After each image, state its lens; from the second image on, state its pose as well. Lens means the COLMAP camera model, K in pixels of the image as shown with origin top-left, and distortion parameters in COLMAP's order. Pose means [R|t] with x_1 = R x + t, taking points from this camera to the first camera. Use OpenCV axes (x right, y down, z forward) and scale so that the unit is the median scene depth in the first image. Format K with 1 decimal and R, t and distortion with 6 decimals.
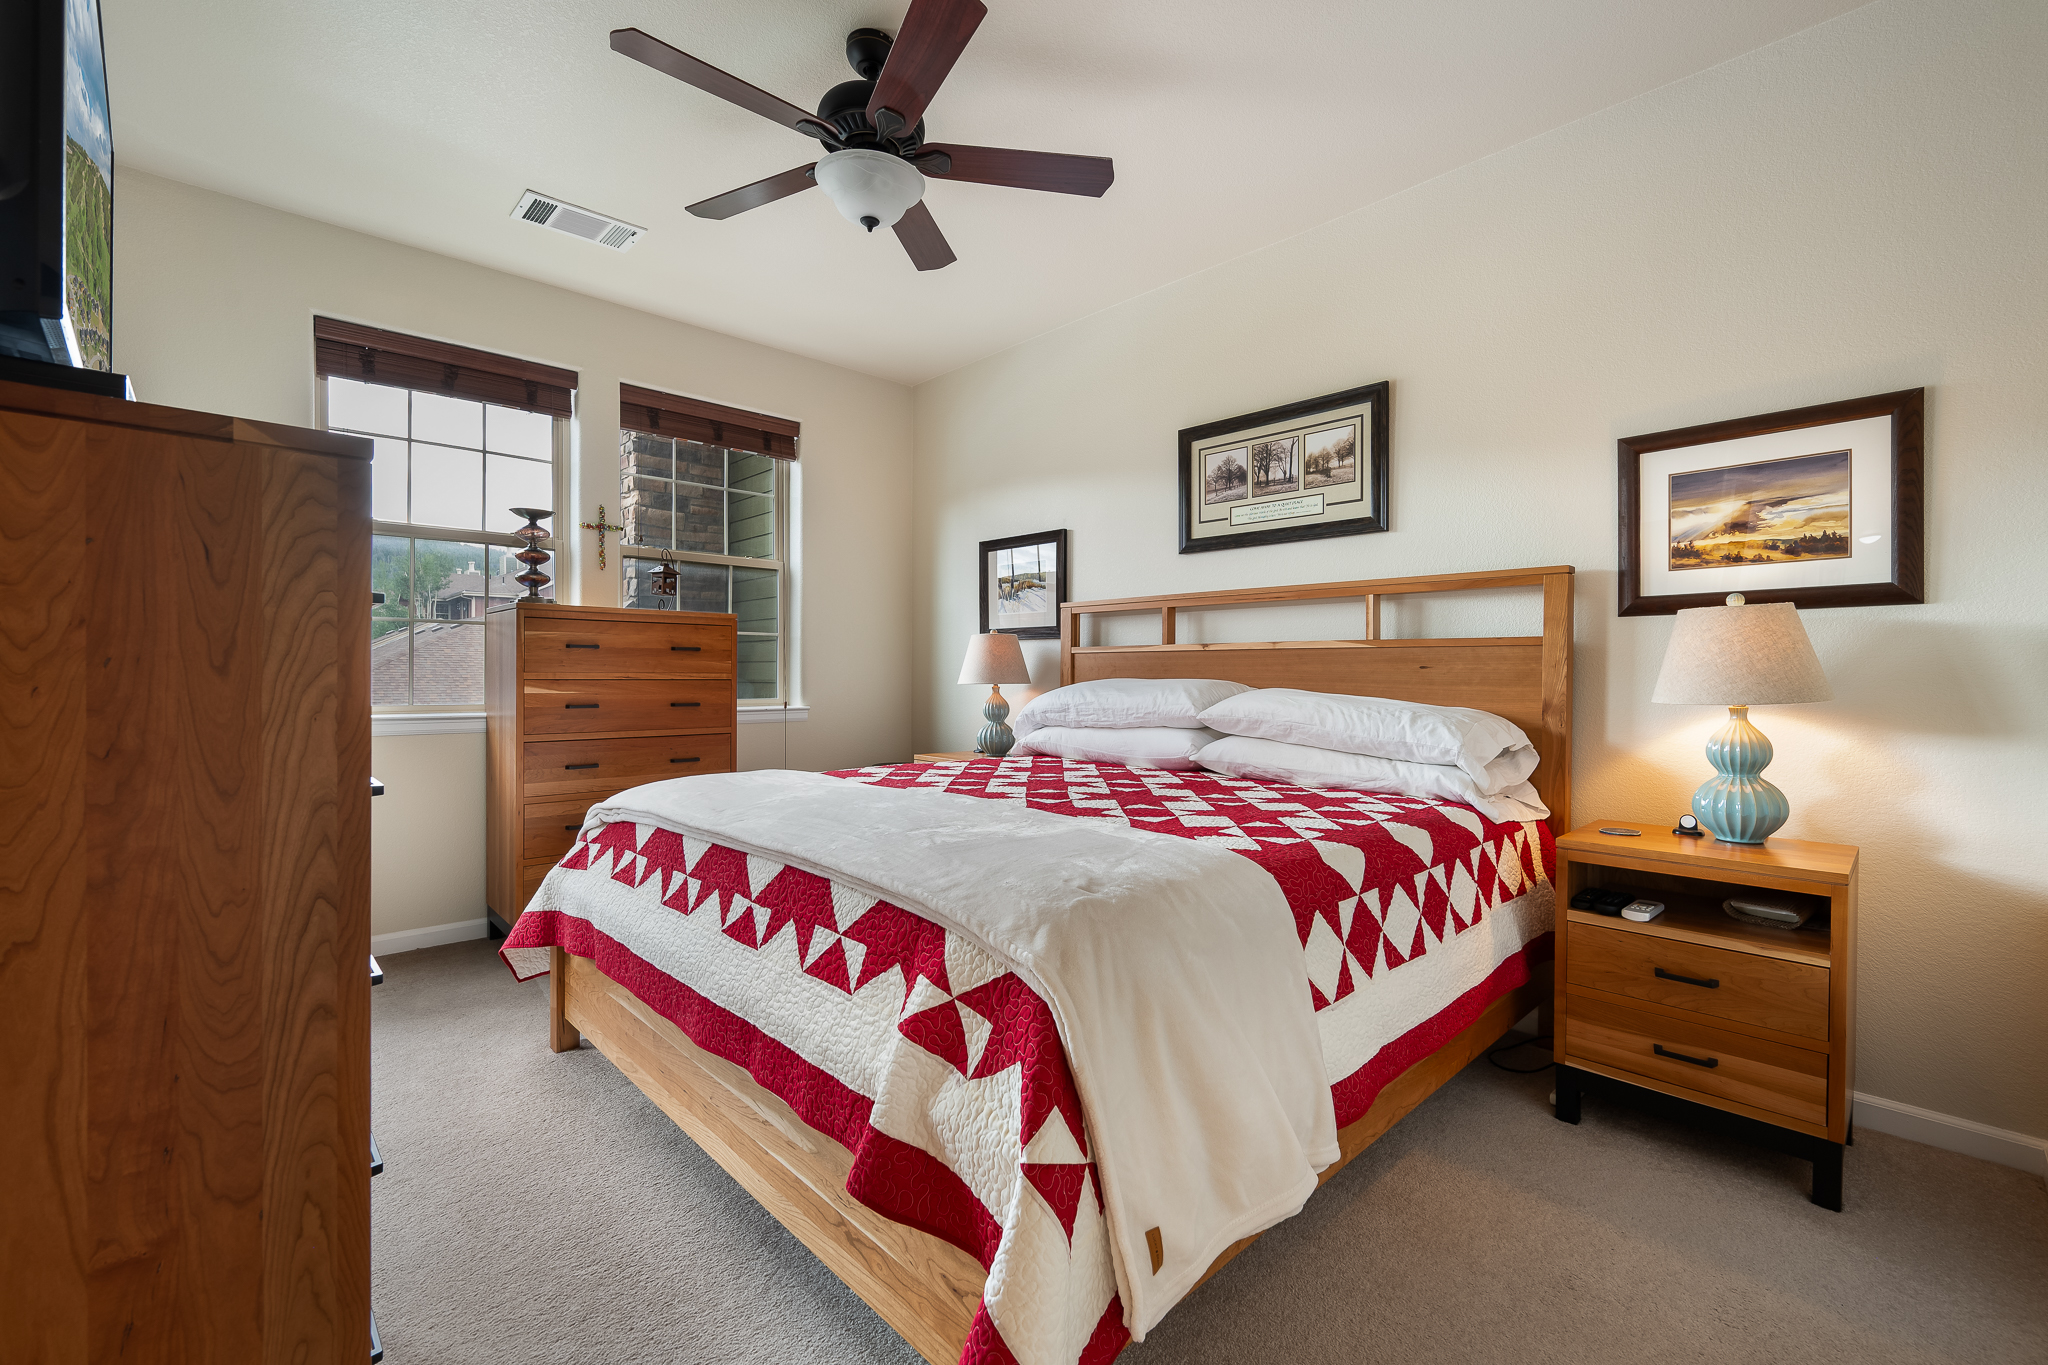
lens RADIAL K [[840.5, 0, 1070.8], [0, 840.5, 677.5], [0, 0, 1]] dist [-0.000650, -0.000030]
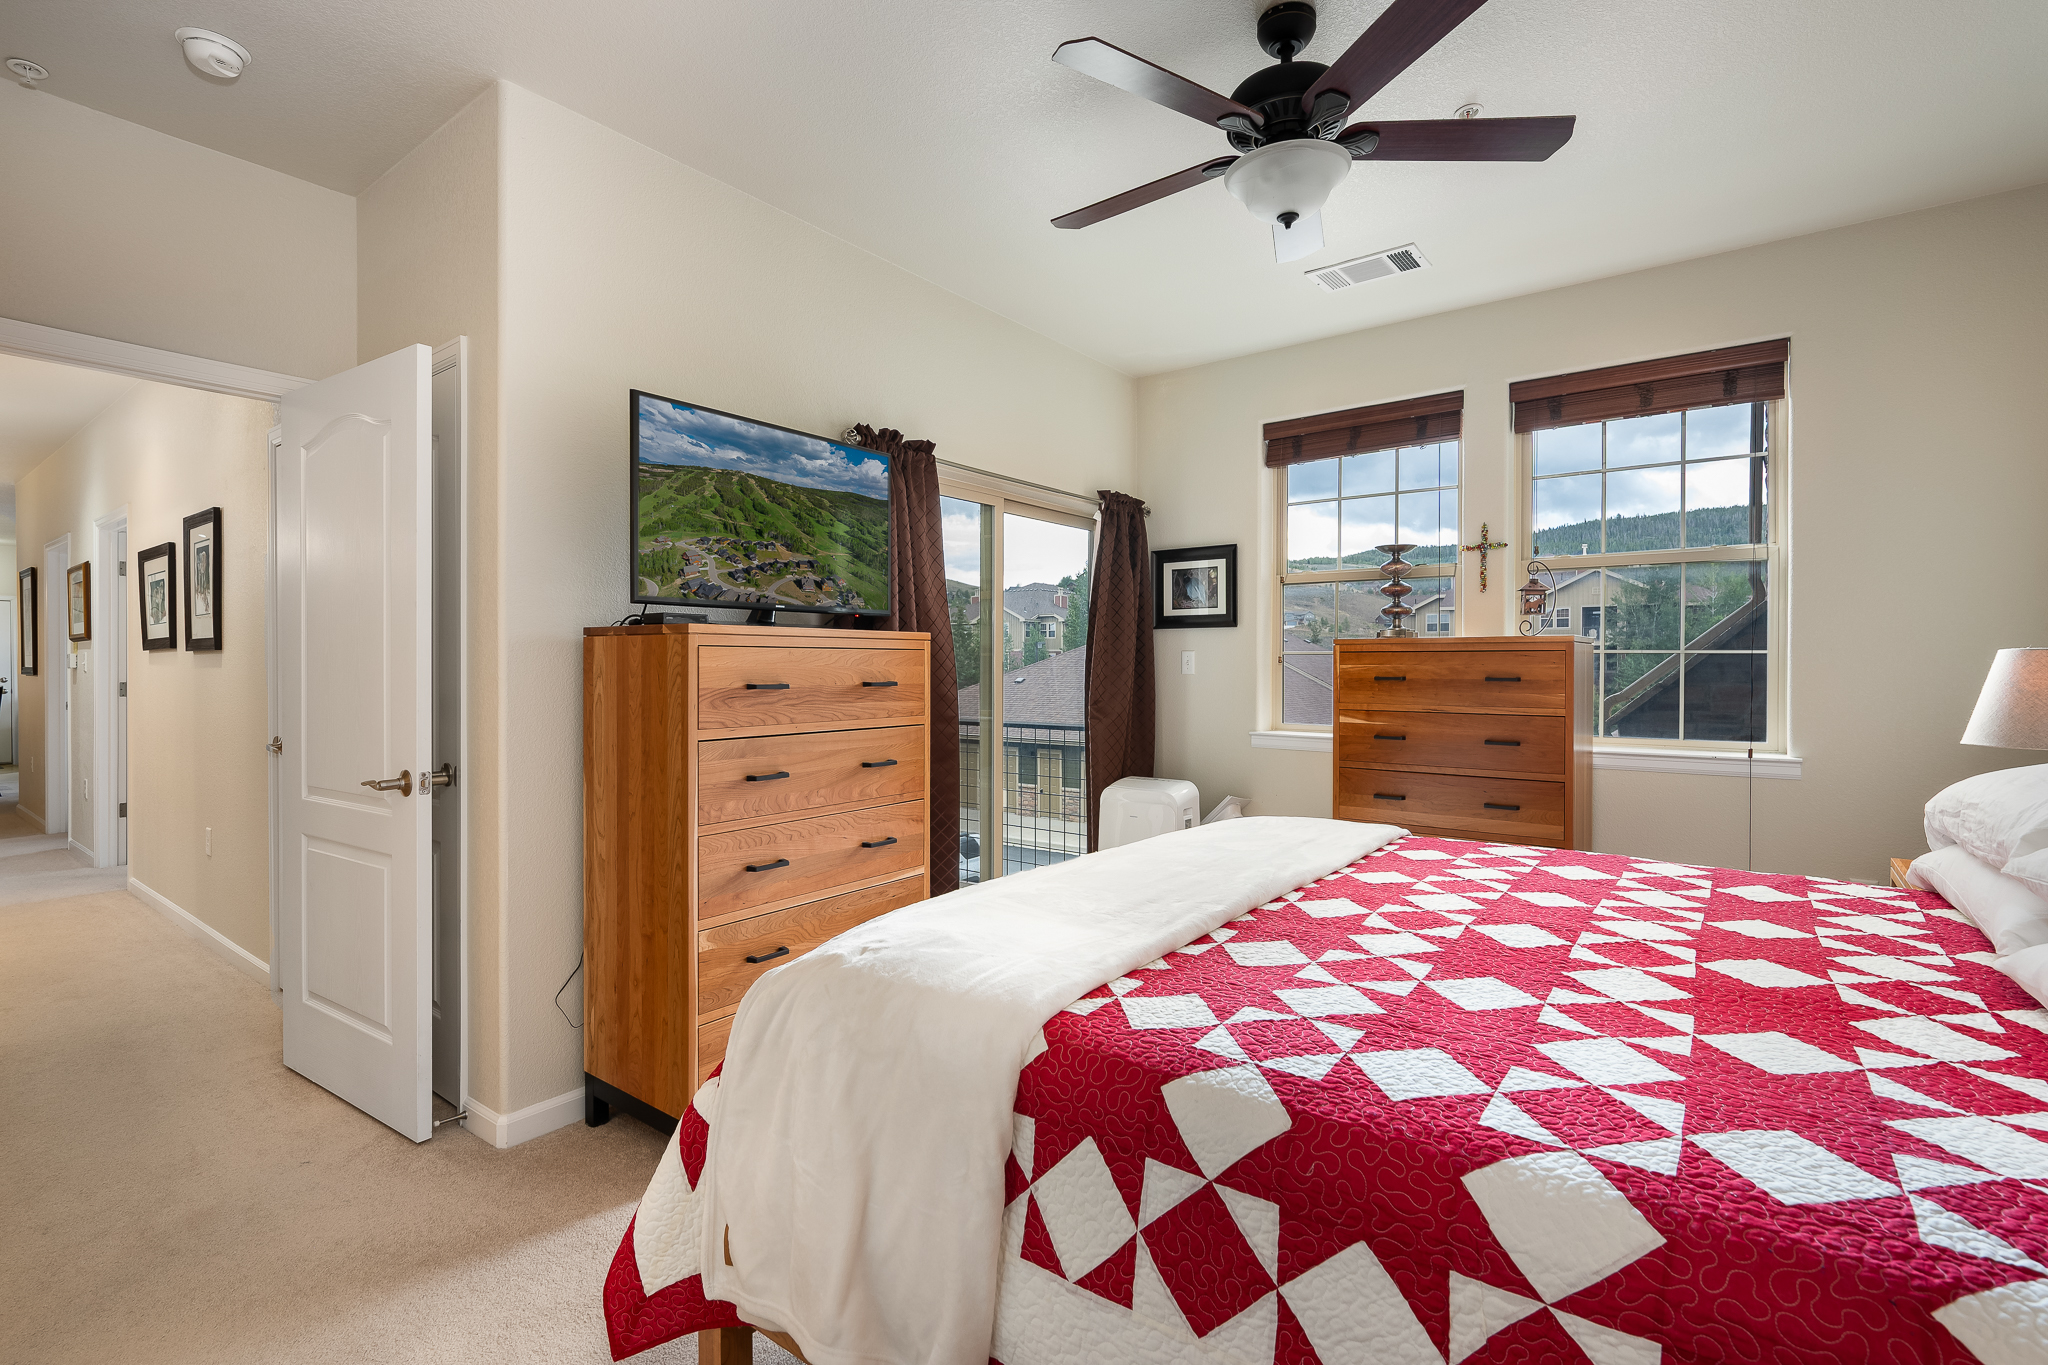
lens RADIAL K [[950.7, 0, 1029.6], [0, 950.7, 681.1], [0, 0, 1]] dist [0.002464, -0.001155]
pose [[0.141390, 0.013234, -0.989866, 0.459638], [-0.006900, 0.999900, 0.012383, -0.042255], [0.989930, 0.005079, 0.141467, 0.379243]]
